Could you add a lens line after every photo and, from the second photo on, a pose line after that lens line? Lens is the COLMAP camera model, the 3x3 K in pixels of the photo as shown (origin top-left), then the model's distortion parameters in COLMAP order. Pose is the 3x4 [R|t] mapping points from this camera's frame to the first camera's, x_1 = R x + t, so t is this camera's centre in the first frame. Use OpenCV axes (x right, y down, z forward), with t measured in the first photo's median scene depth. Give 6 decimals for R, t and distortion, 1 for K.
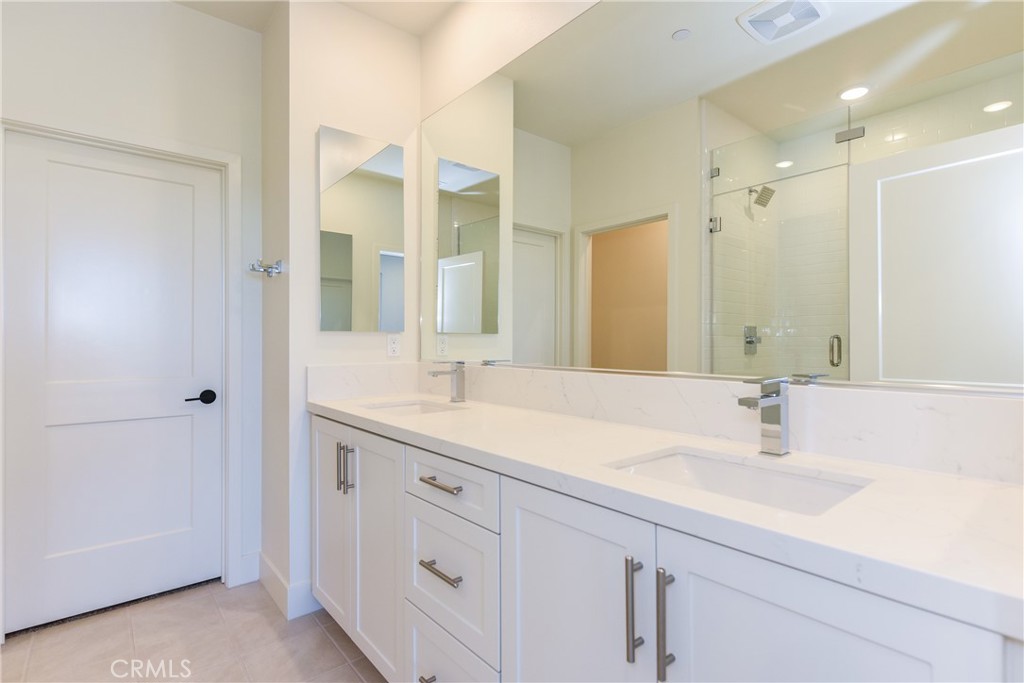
lens RADIAL K [[526.3, 0, 536.8], [0, 526.3, 336.4], [0, 0, 1]] dist [-0.000894, -0.000065]
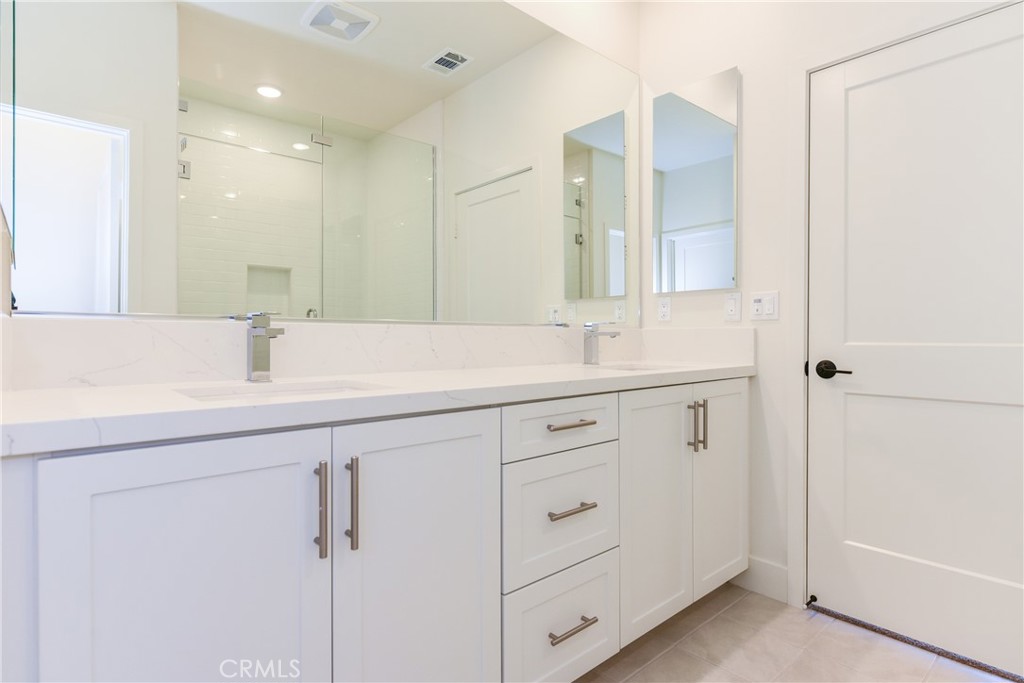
lens RADIAL K [[526.3, 0, 536.8], [0, 526.3, 336.4], [0, 0, 1]] dist [-0.000894, -0.000065]
pose [[-0.024021, -0.003300, 0.999706, -0.978016], [-0.002186, 0.999992, 0.003248, 0.089200], [-0.999709, -0.002107, -0.024028, 0.892905]]
